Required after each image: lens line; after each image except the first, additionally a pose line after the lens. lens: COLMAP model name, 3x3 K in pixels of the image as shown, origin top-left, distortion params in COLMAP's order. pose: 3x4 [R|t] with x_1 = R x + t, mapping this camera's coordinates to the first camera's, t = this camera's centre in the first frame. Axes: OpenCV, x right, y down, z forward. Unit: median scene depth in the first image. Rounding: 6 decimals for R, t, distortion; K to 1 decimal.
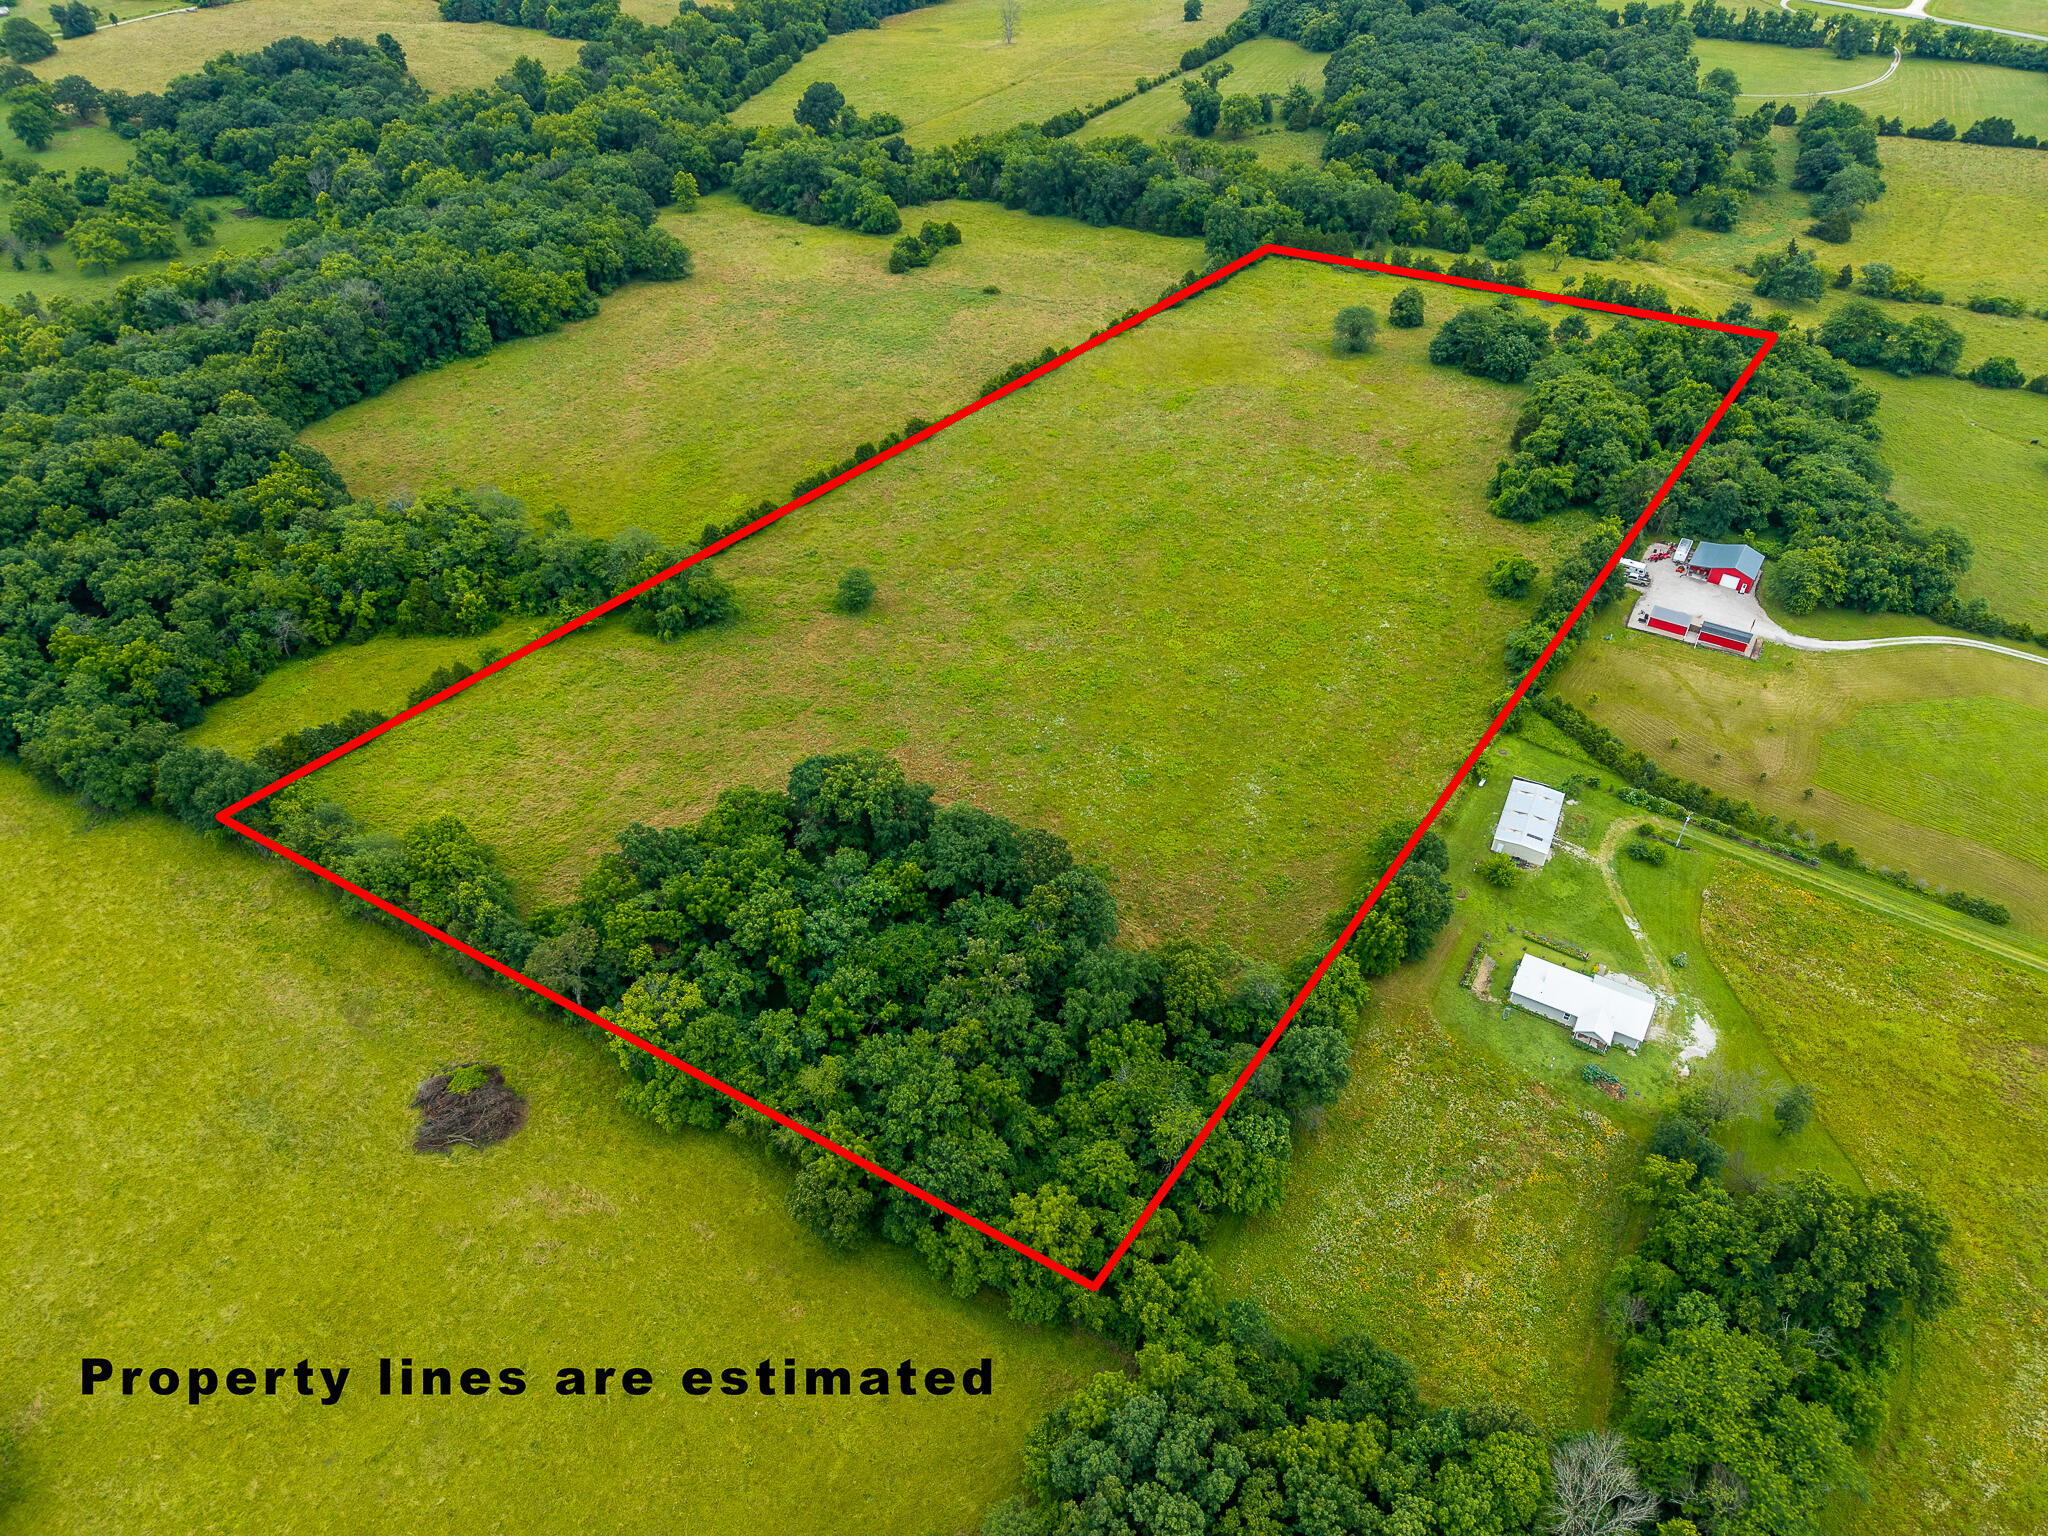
lens RADIAL K [[1372.1, 0, 1027.7], [0, 1372.1, 786.9], [0, 0, 1]] dist [0.025926, -0.025938]
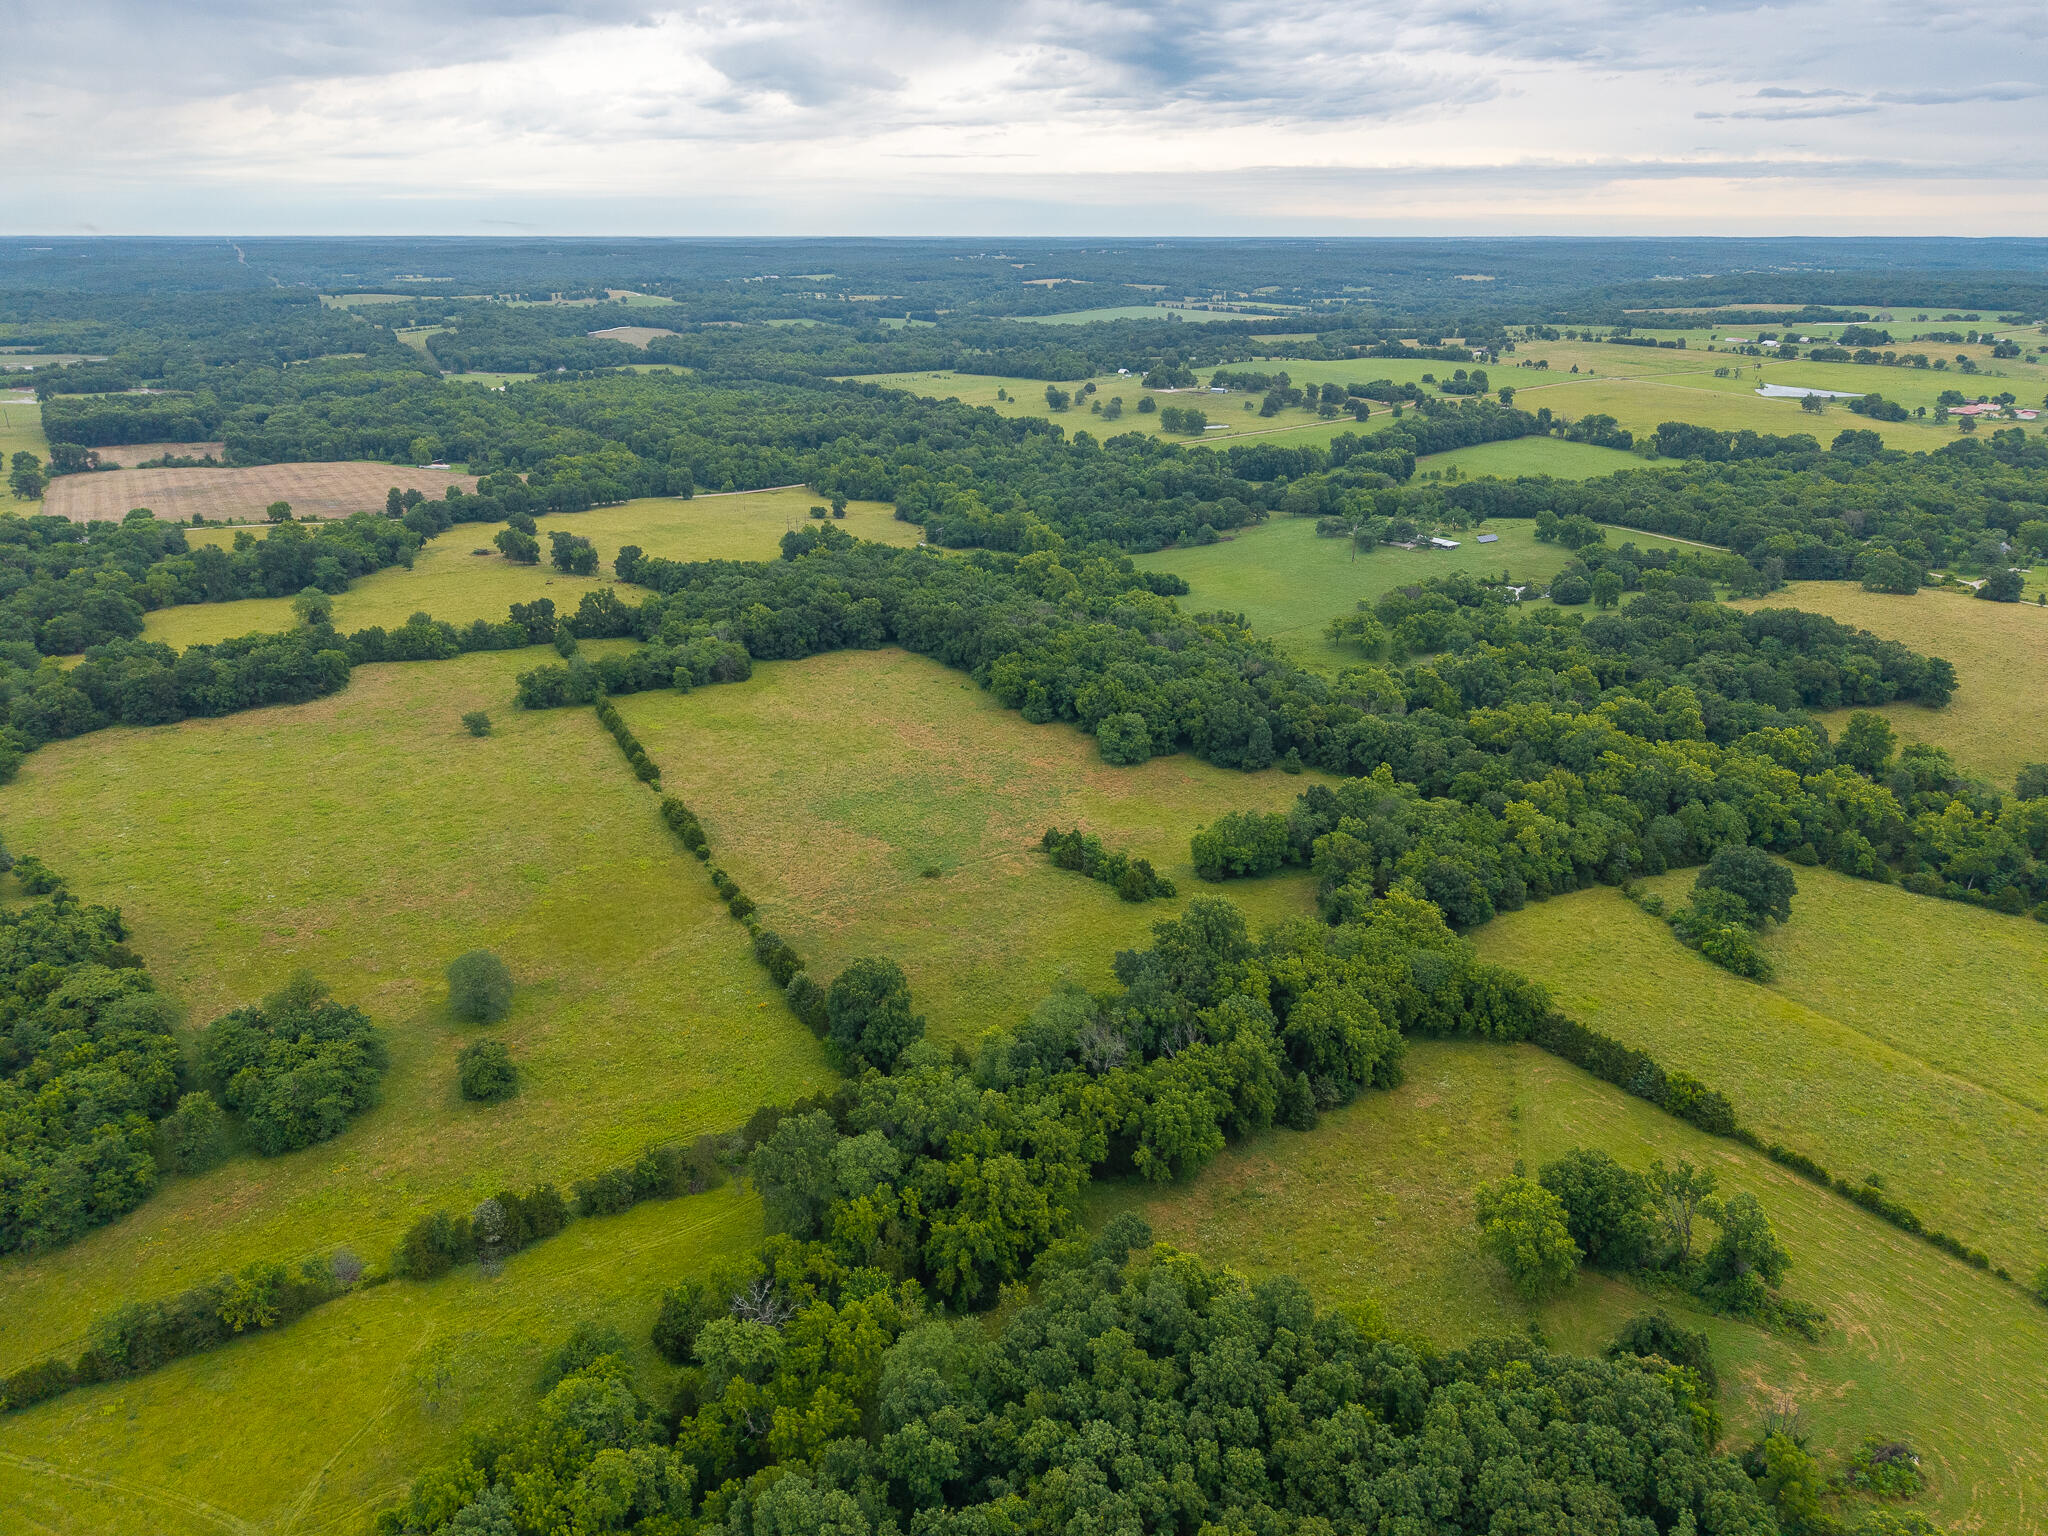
lens RADIAL K [[1372.1, 0, 1027.0], [0, 1372.1, 774.5], [0, 0, 1]] dist [0.025926, -0.025938]
pose [[-0.425059, 0.321731, -0.846058, 0.793229], [-0.591728, 0.608553, 0.528698, -1.090870], [0.684970, 0.725364, -0.068294, 1.320429]]
